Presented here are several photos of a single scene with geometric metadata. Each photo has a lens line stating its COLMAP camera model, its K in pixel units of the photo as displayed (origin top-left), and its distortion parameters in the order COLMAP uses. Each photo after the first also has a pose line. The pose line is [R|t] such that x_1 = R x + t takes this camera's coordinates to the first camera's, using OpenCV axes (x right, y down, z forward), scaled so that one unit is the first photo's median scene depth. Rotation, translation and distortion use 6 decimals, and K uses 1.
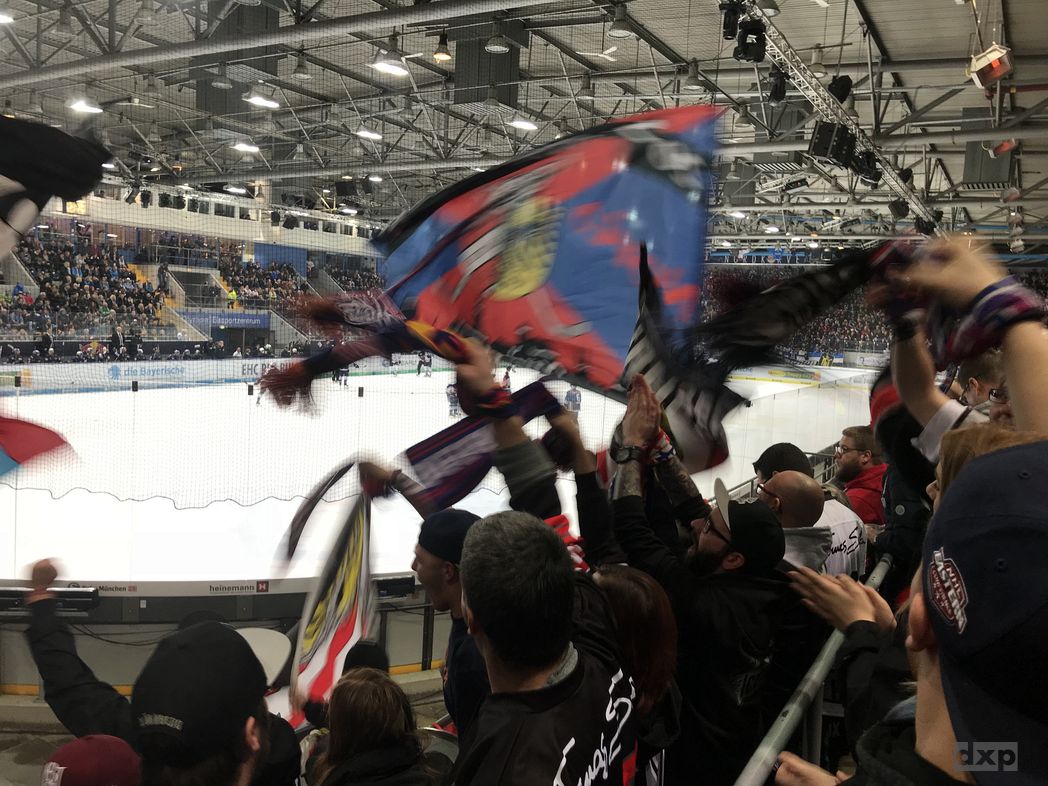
lens RADIAL K [[857.3, 0, 521.7], [0, 857.3, 389.1], [0, 0, 1]] dist [0.018561, -0.018068]
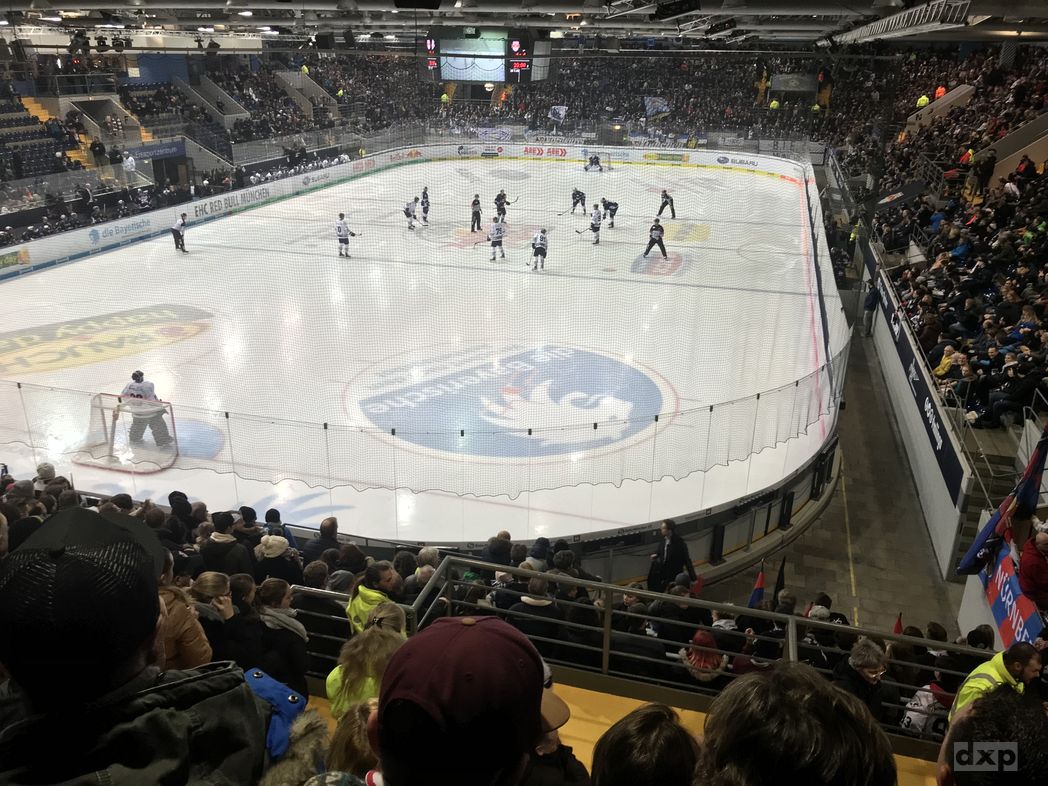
lens RADIAL K [[857.3, 0, 522.2], [0, 857.3, 393.6], [0, 0, 1]] dist [0.018561, -0.018068]
pose [[0.968279, -0.123244, 0.217364, -0.354817], [0.052359, 0.950662, 0.305779, -0.192855], [-0.244325, -0.284698, 0.926959, -0.162658]]
